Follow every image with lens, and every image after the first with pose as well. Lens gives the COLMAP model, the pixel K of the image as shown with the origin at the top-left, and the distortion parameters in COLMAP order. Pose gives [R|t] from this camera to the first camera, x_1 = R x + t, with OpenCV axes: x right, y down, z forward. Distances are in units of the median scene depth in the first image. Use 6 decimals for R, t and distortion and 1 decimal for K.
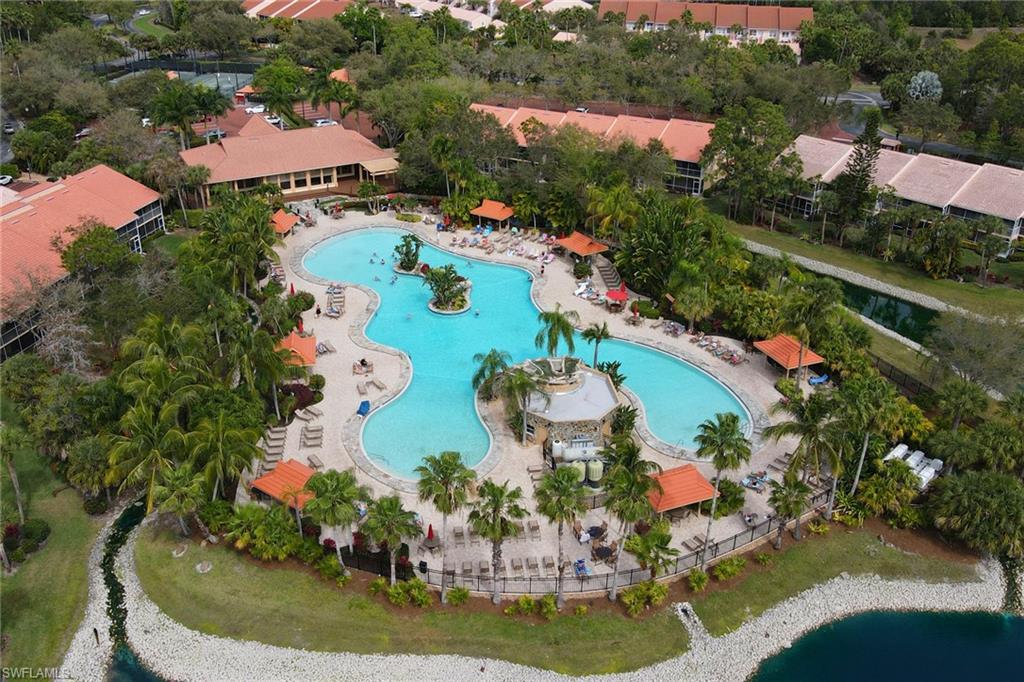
lens RADIAL K [[511.8, 0, 512.0], [0, 511.8, 341.0], [0, 0, 1]] dist [0.001754, 0.001728]
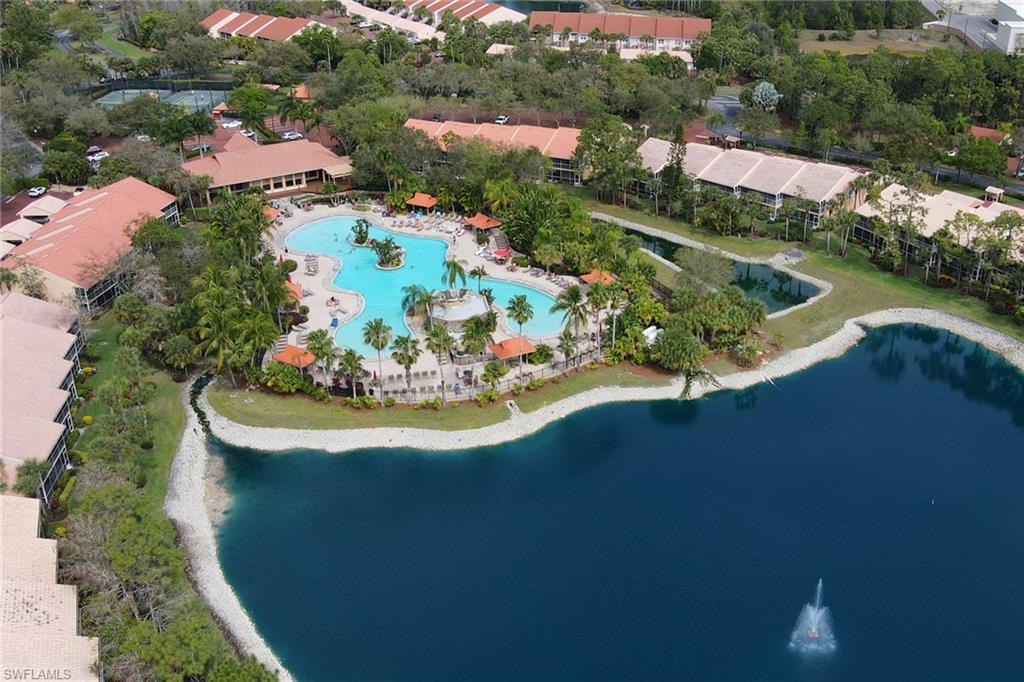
lens RADIAL K [[488.7, 0, 494.8], [0, 488.7, 323.8], [0, 0, 1]] dist [0.000336, 0.001024]
pose [[0.998014, -0.046114, 0.042908, 0.090838], [0.046424, 0.998902, -0.006255, 0.100601], [-0.042572, 0.008235, 0.999059, -0.342468]]
